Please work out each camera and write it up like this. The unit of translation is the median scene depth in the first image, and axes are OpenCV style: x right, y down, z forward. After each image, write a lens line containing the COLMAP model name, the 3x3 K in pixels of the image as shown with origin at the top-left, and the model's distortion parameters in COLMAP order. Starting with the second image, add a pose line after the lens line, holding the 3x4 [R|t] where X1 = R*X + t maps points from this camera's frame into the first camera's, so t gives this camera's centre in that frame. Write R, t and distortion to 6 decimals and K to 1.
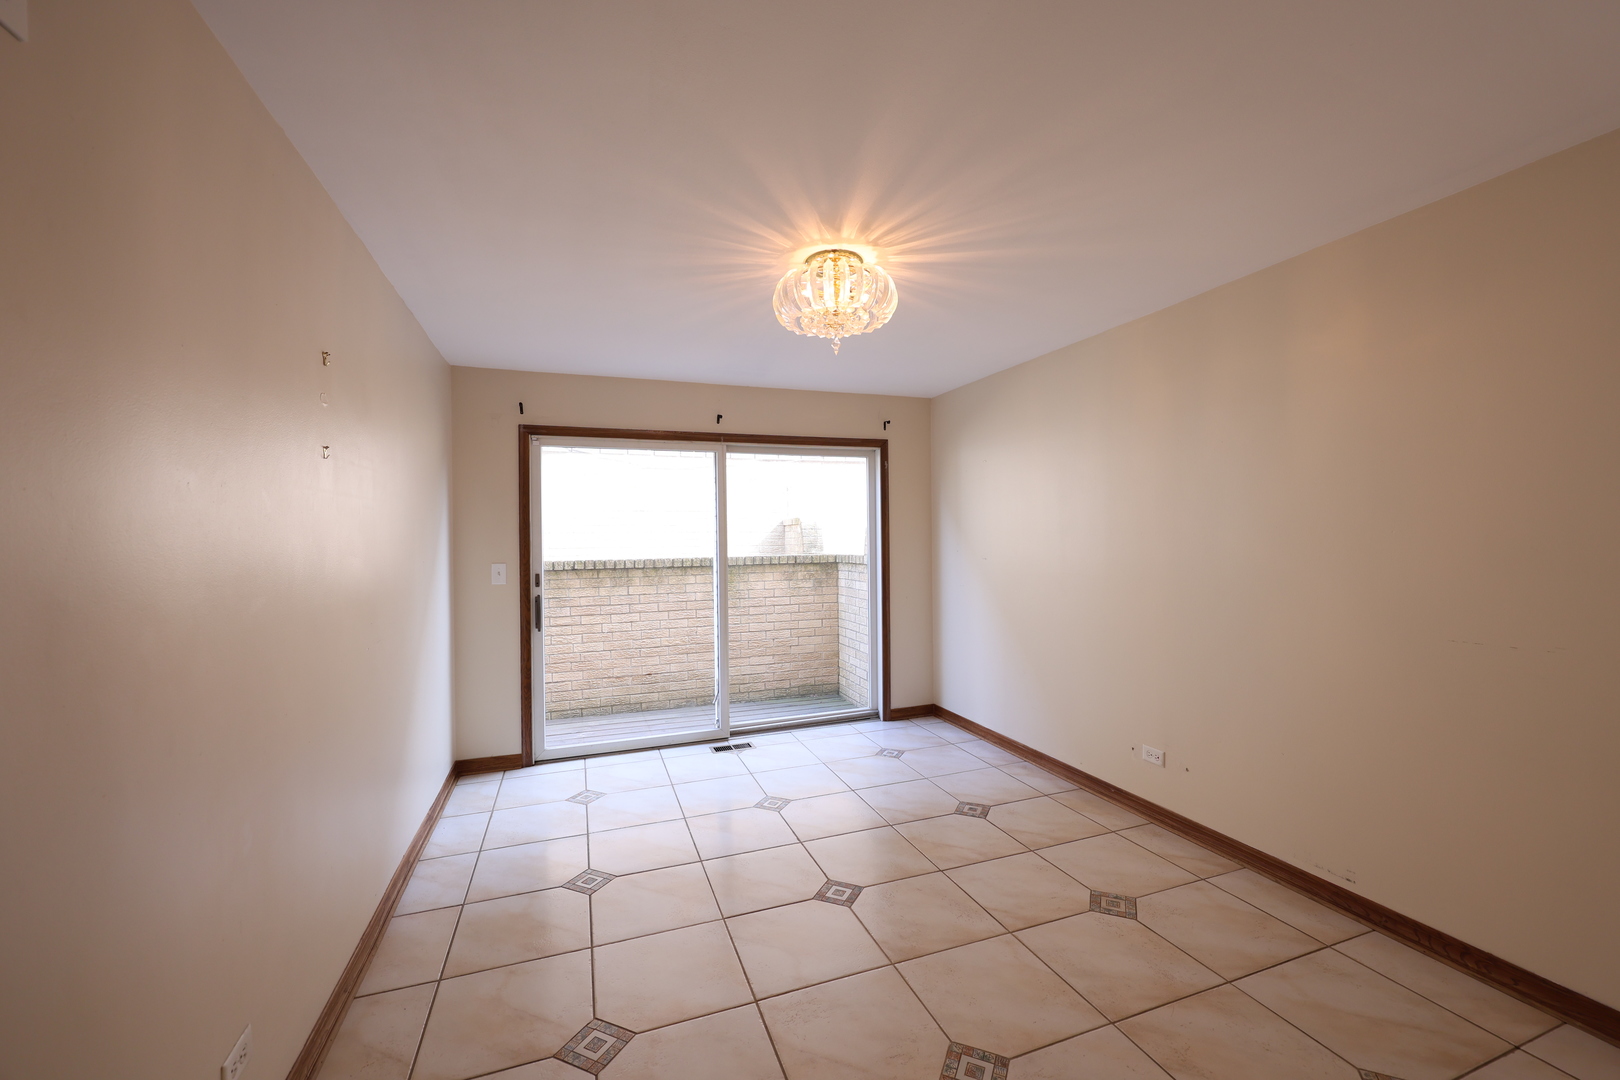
lens RADIAL K [[642.3, 0, 810.0], [0, 642.3, 540.0], [0, 0, 1]] dist [0.001286, 0.000091]
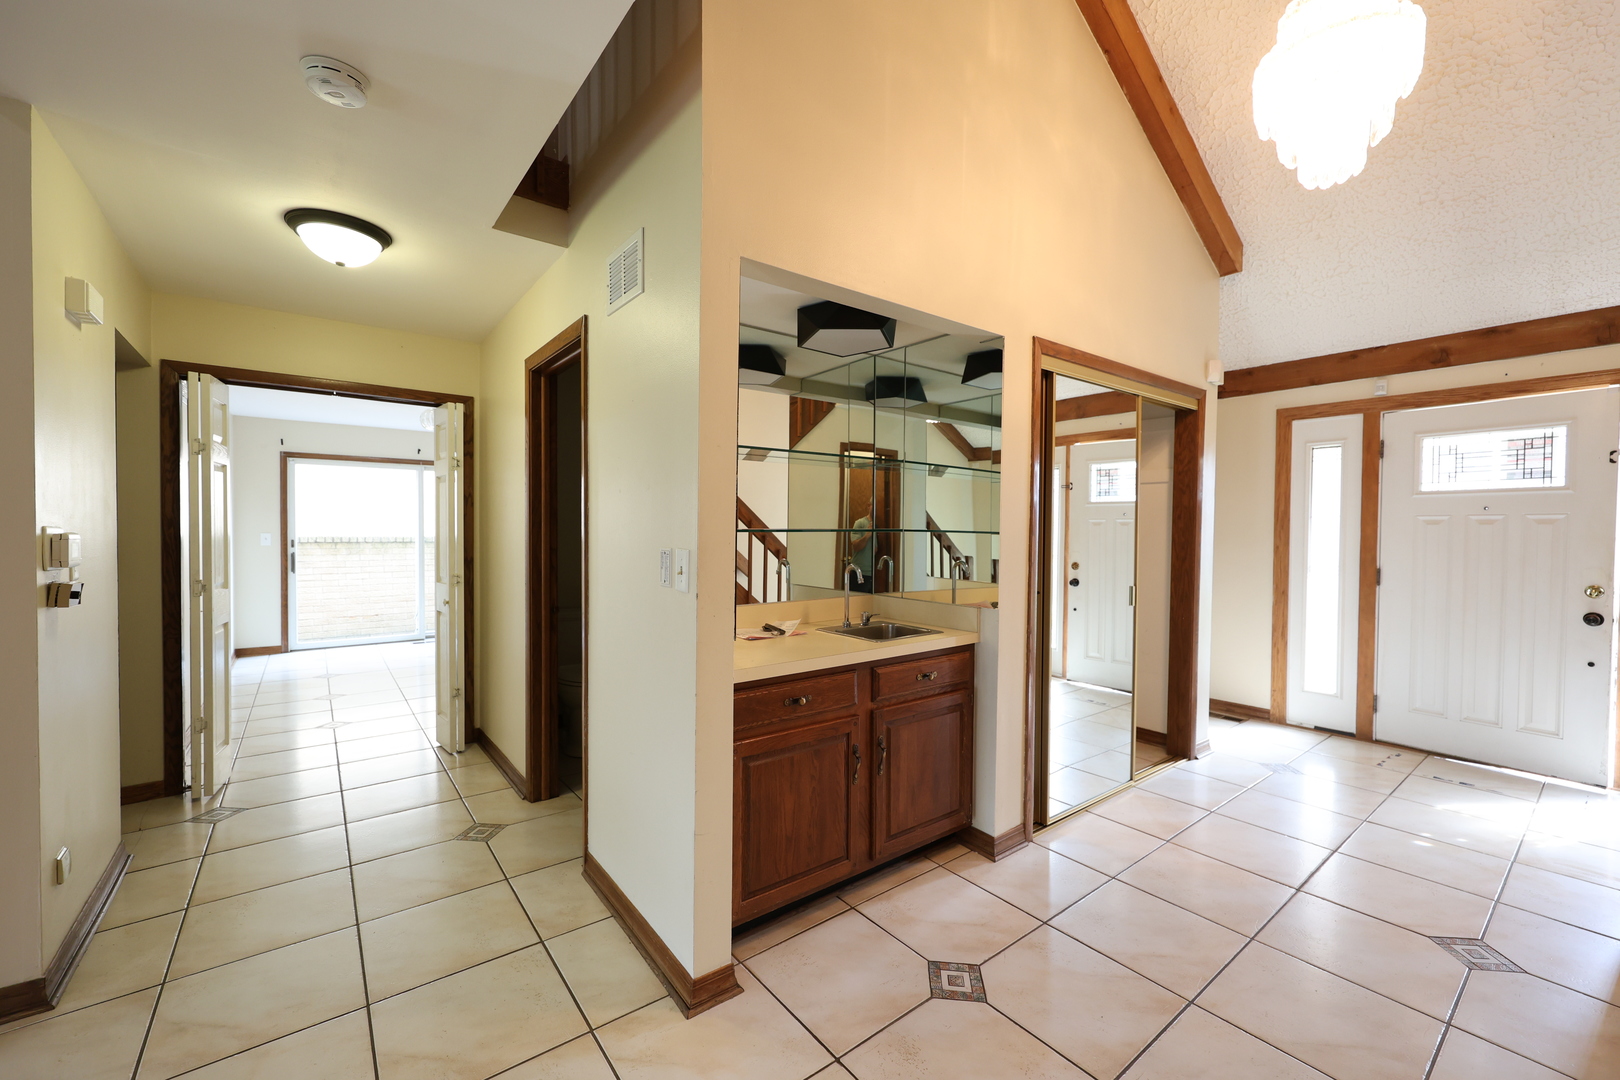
lens RADIAL K [[642.3, 0, 810.0], [0, 642.3, 540.0], [0, 0, 1]] dist [0.001286, 0.000091]
pose [[0.951804, 0.009449, 0.306562, 0.349425], [-0.011430, 0.999924, 0.004667, 0.028940], [-0.306494, -0.007946, 0.951839, -1.016347]]
